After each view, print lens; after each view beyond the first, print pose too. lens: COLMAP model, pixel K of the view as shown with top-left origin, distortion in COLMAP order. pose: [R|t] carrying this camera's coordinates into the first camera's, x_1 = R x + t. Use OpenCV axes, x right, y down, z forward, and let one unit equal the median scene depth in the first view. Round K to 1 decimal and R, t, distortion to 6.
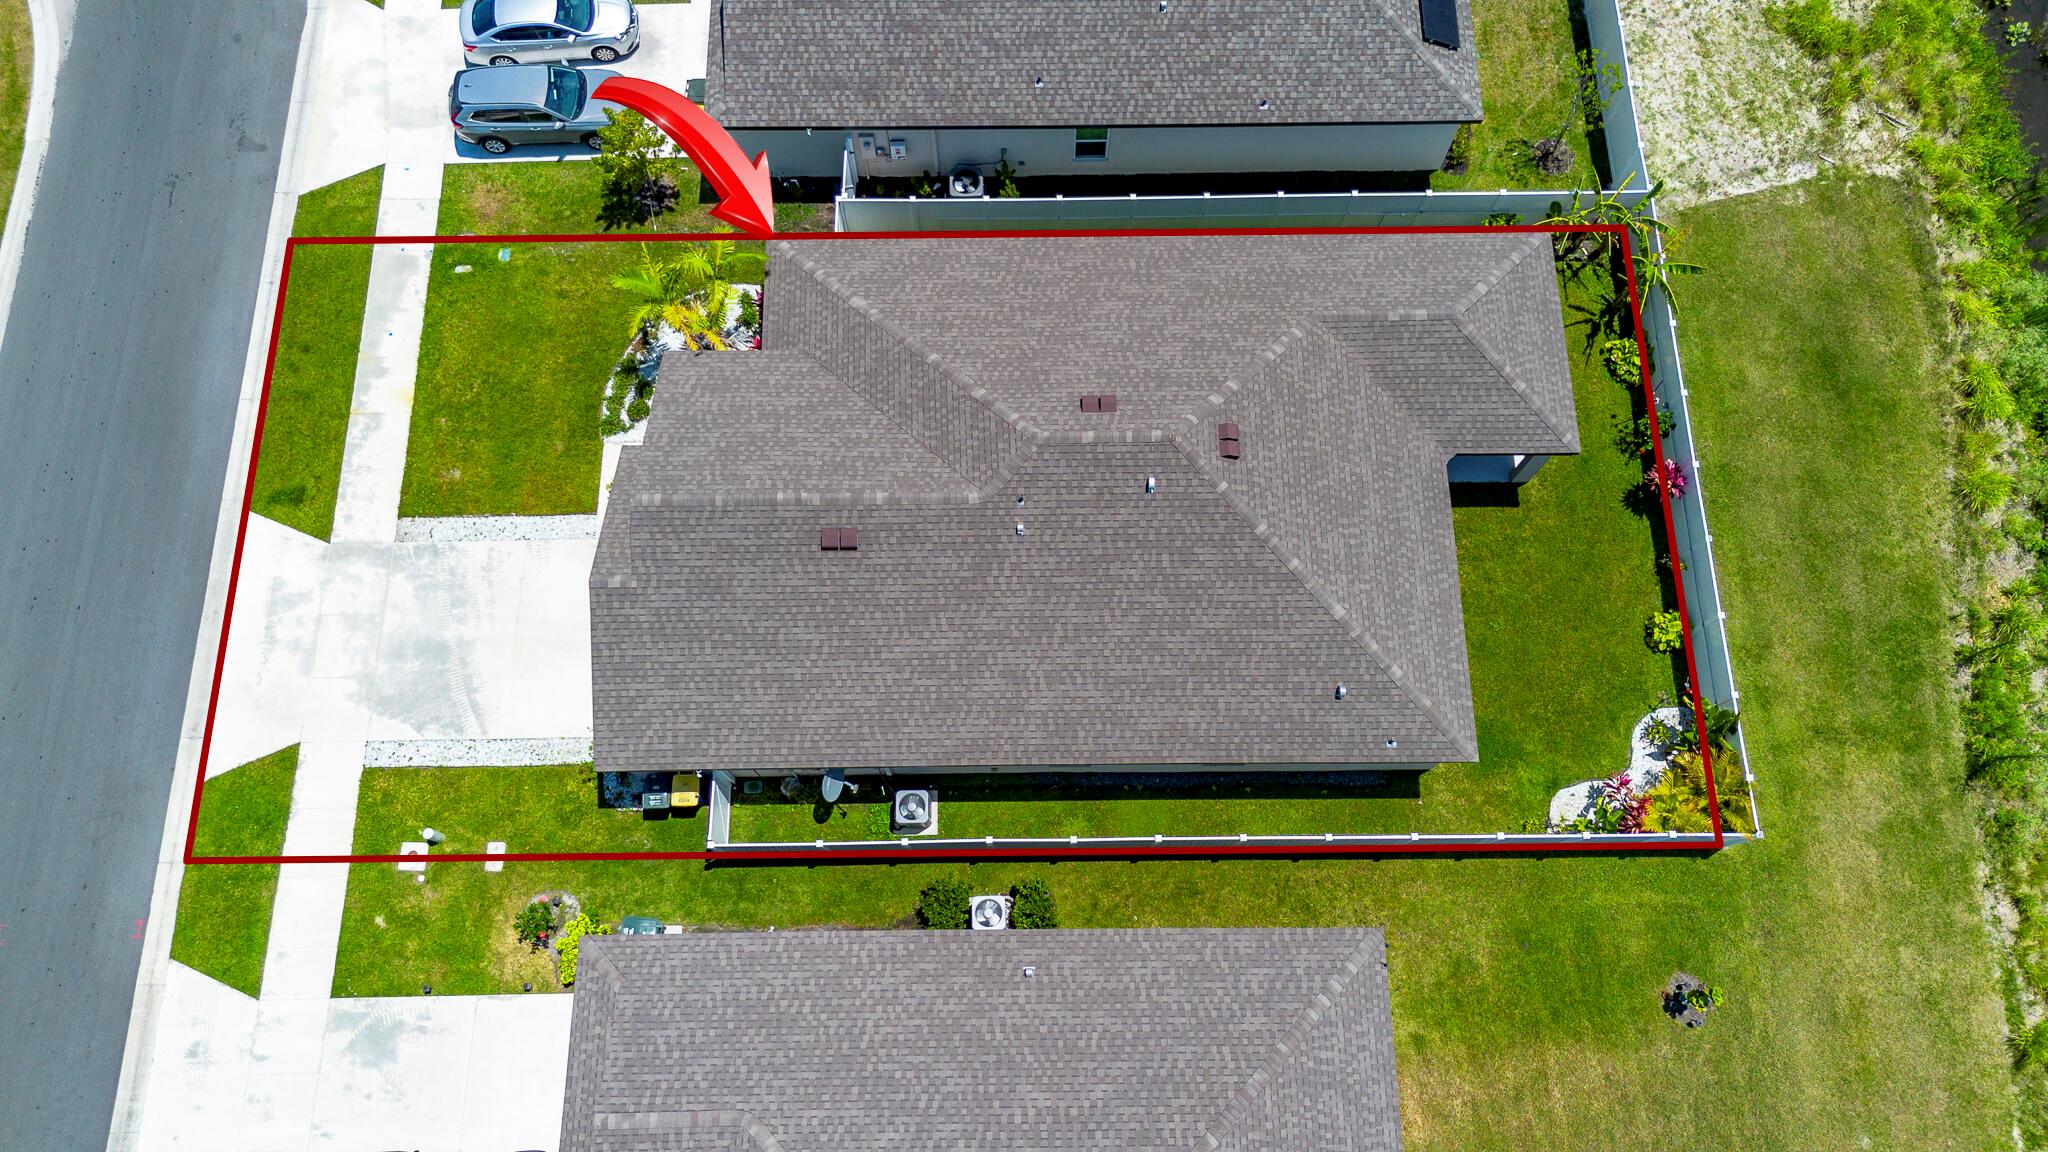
lens RADIAL K [[1461.6, 0, 1025.2], [0, 1461.6, 573.5], [0, 0, 1]] dist [0.055024, -0.048663]
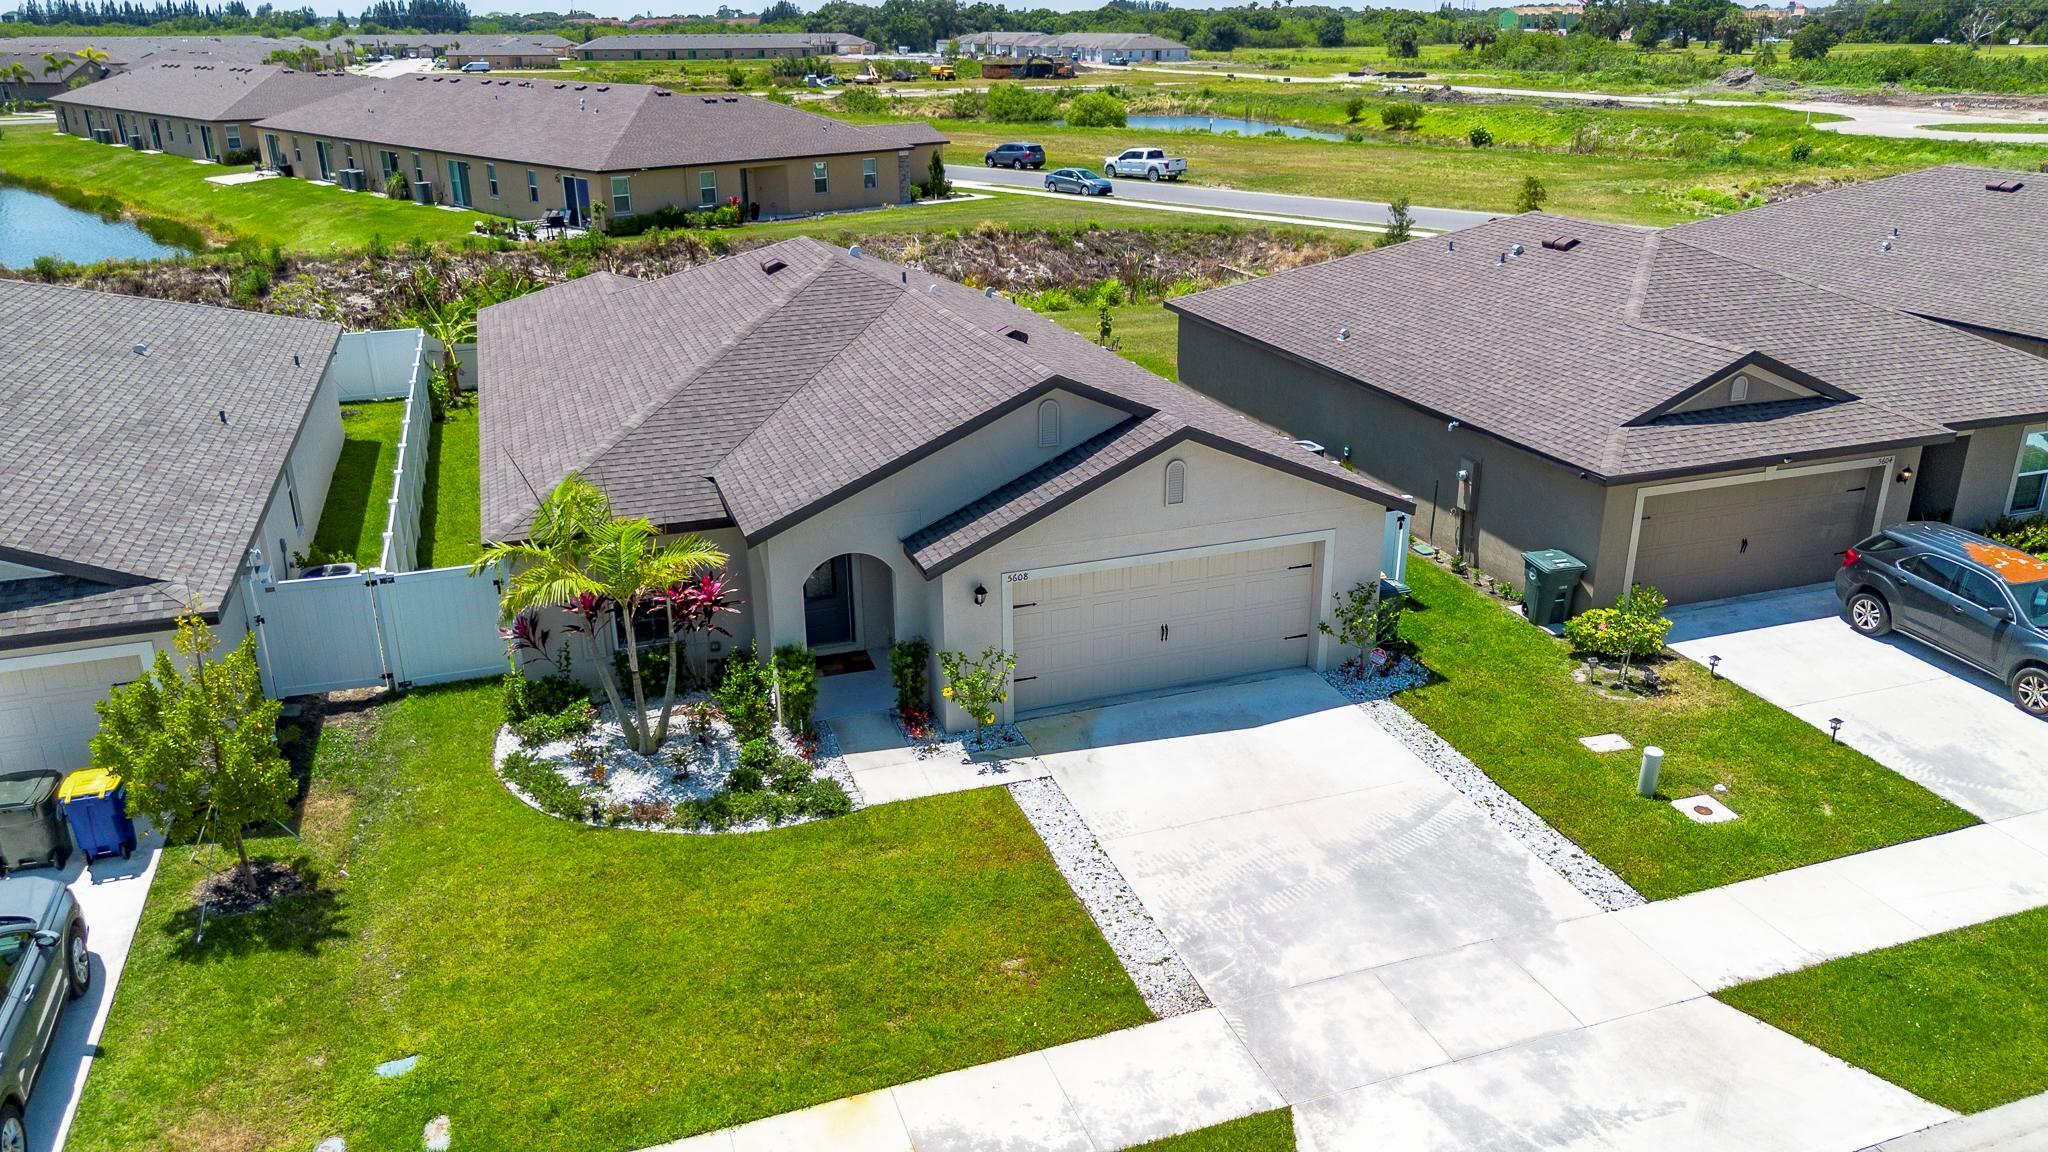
lens RADIAL K [[1461.6, 0, 1033.2], [0, 1461.6, 565.9], [0, 0, 1]] dist [0.055024, -0.048663]
pose [[-0.327318, -0.323219, 0.887914, -0.749972], [0.900404, 0.178315, 0.396833, -0.260500], [-0.286593, 0.929372, 0.232662, 0.801448]]
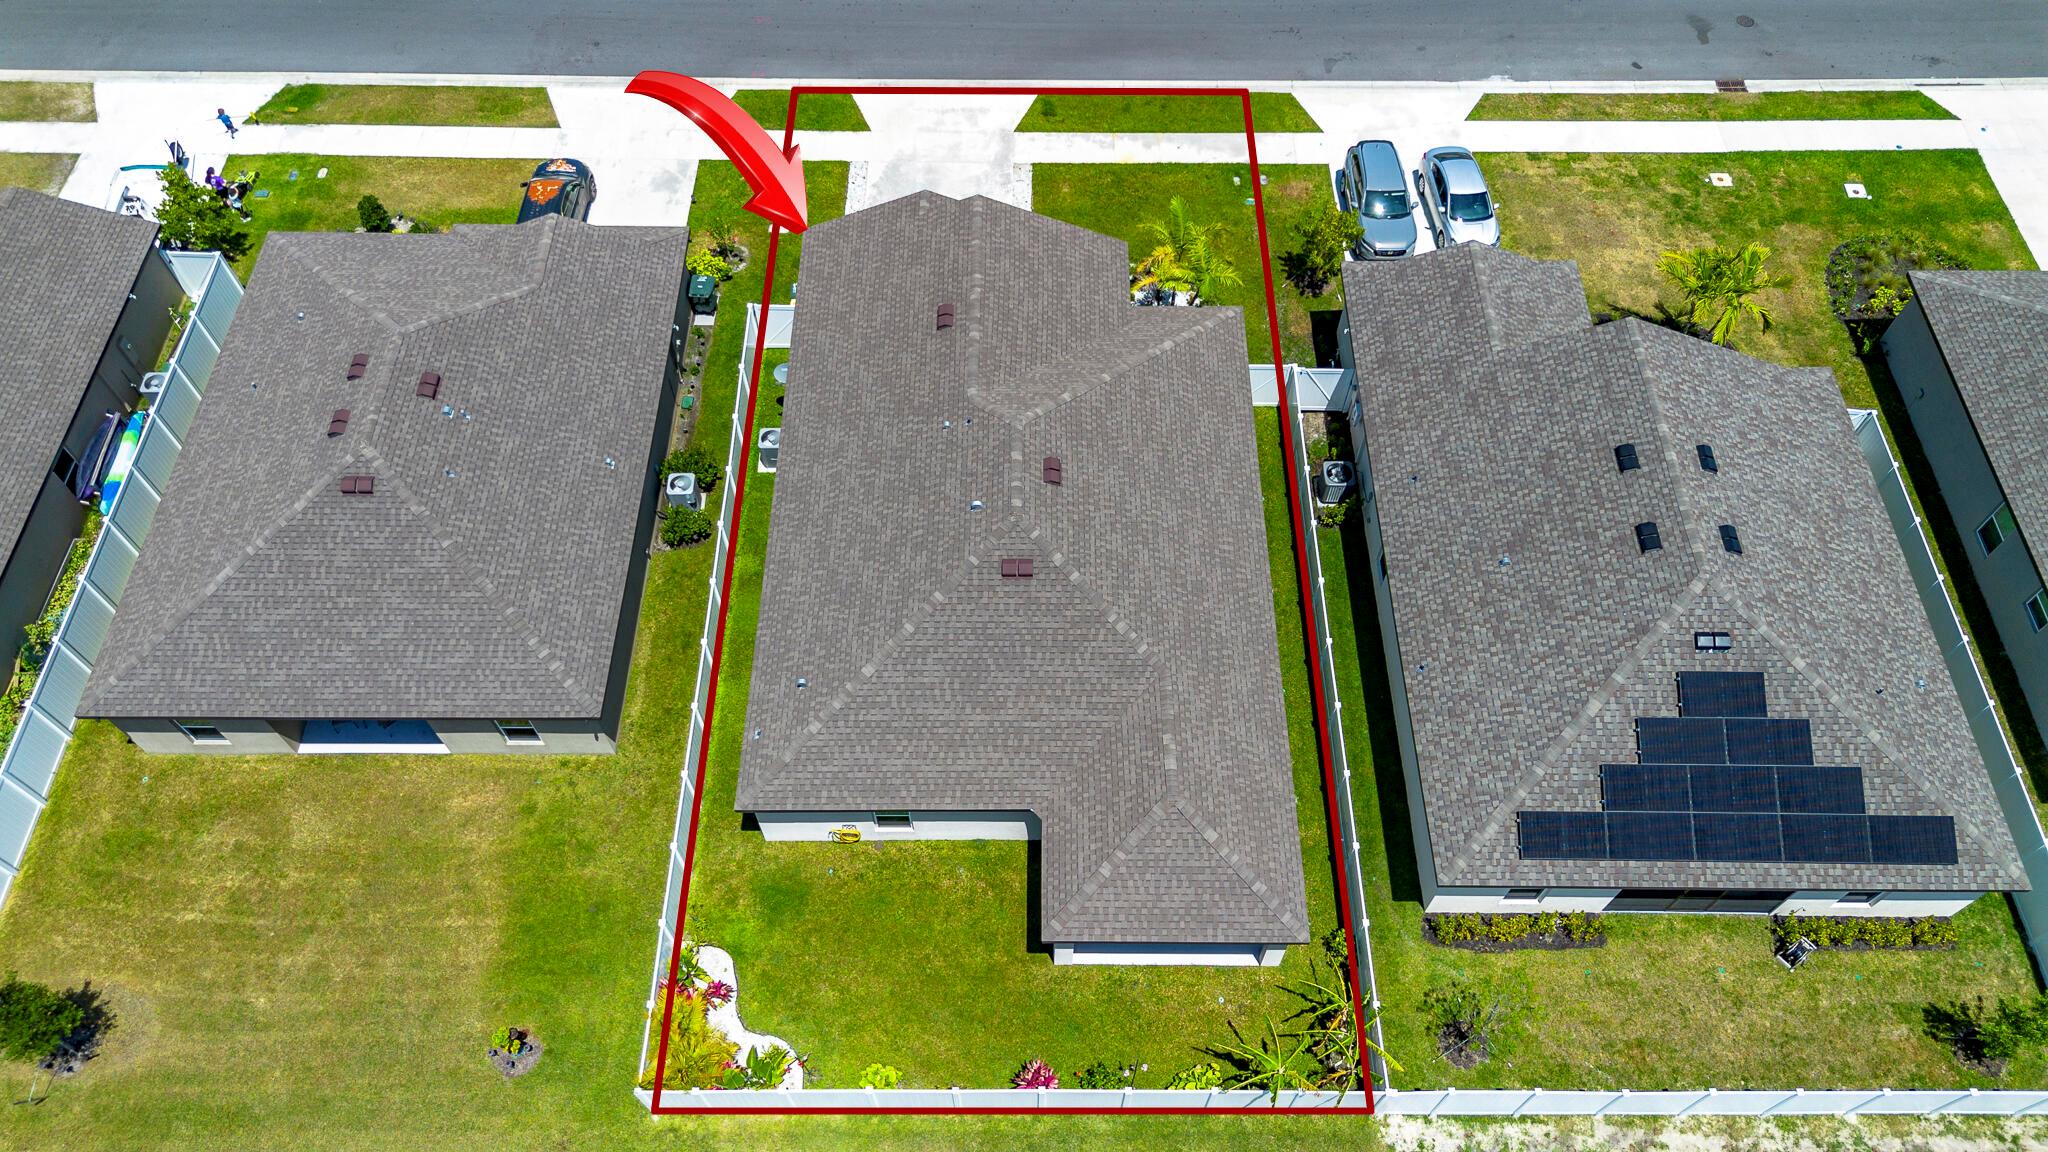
lens RADIAL K [[1461.6, 0, 1026.2], [0, 1461.6, 564.4], [0, 0, 1]] dist [0.055024, -0.048663]
pose [[-0.012949, 0.836899, -0.547204, 0.652208], [-0.949545, 0.161210, 0.269026, -0.346654], [0.313362, 0.523079, 0.792586, 0.102339]]
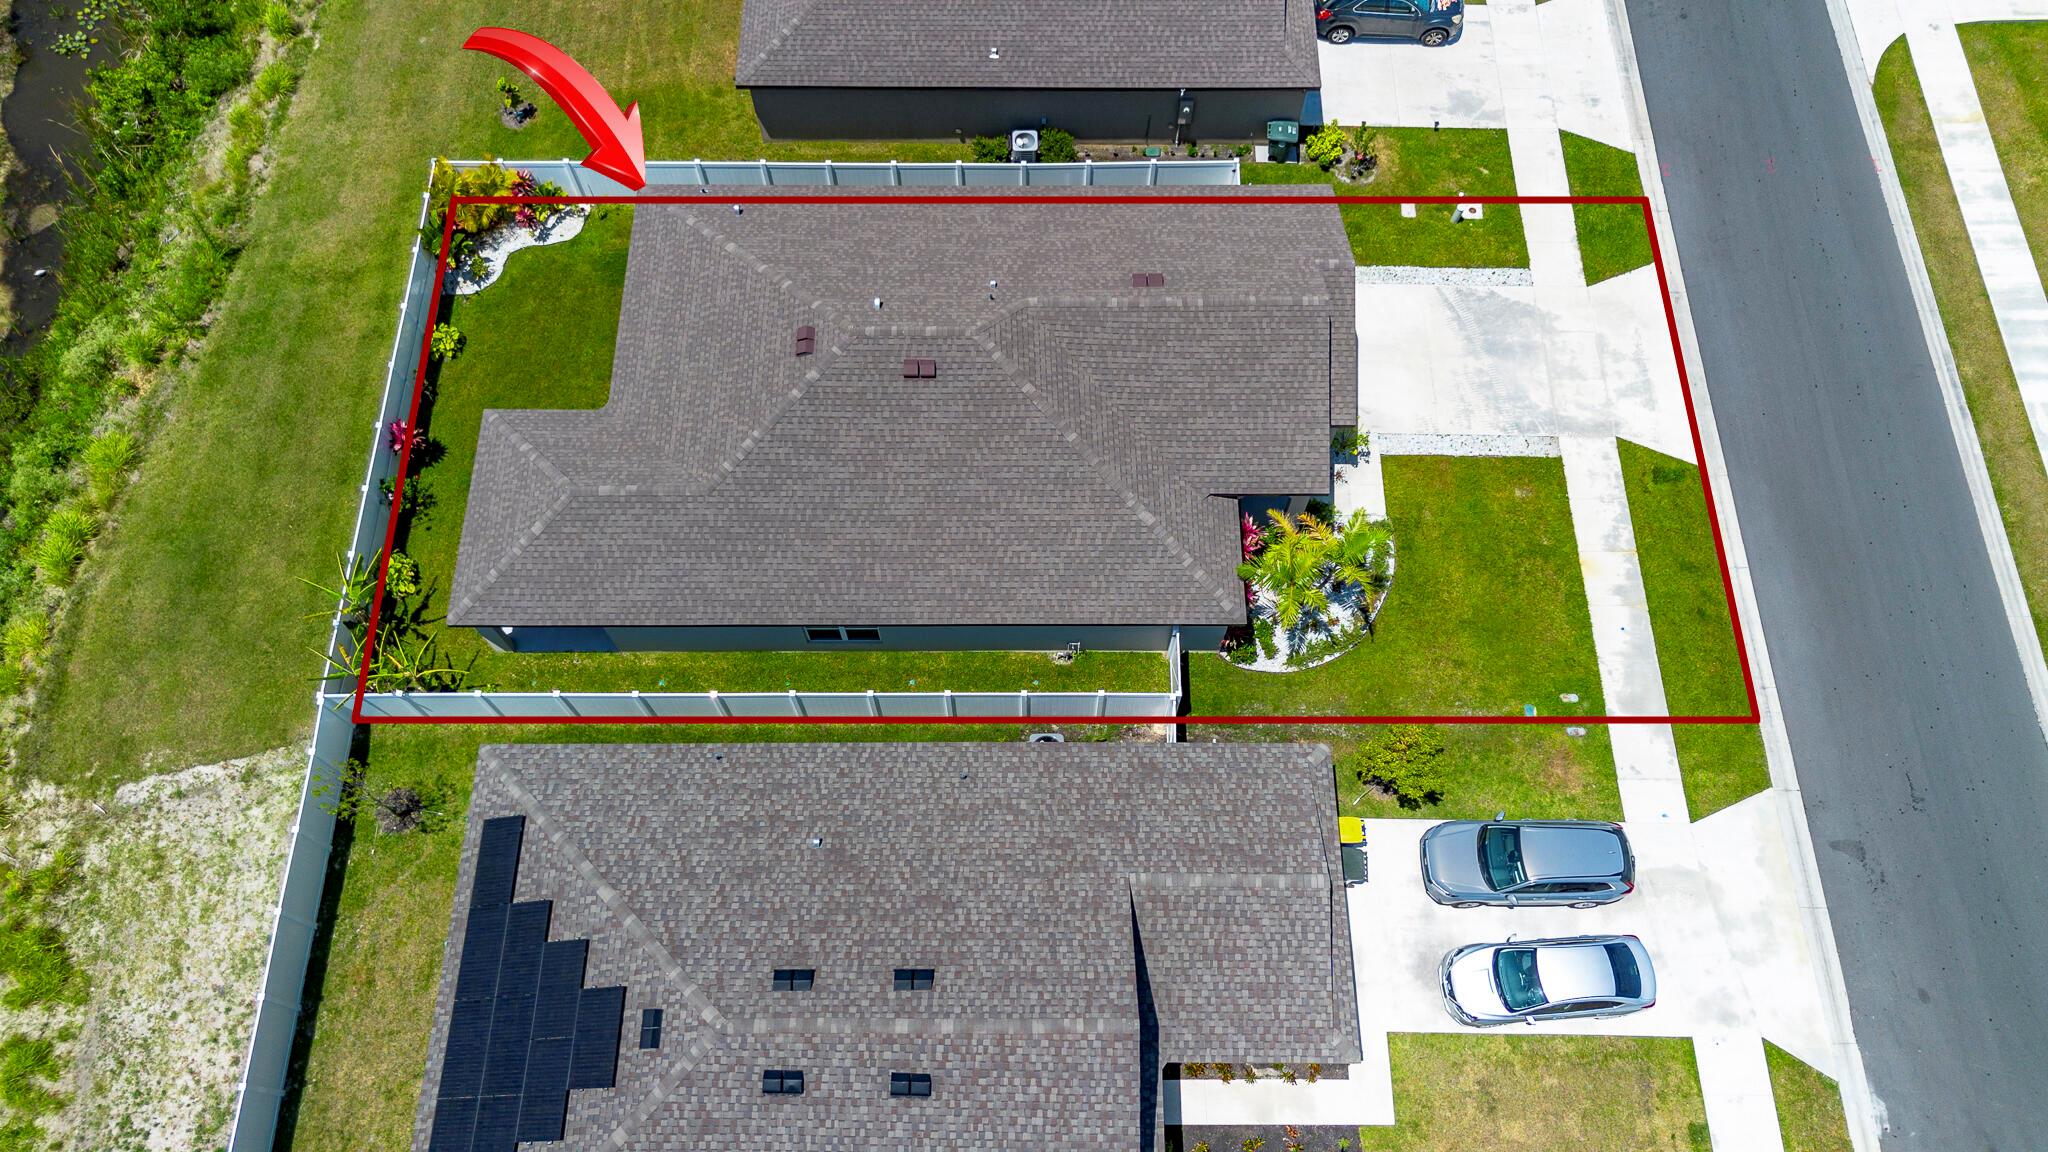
lens RADIAL K [[1461.6, 0, 1032.2], [0, 1461.6, 573.9], [0, 0, 1]] dist [0.055024, -0.048663]
pose [[-0.999962, -0.008028, 0.003517, -0.035155], [0.008266, -0.730524, 0.682837, -0.864111], [-0.002912, 0.682840, 0.730562, 0.260210]]
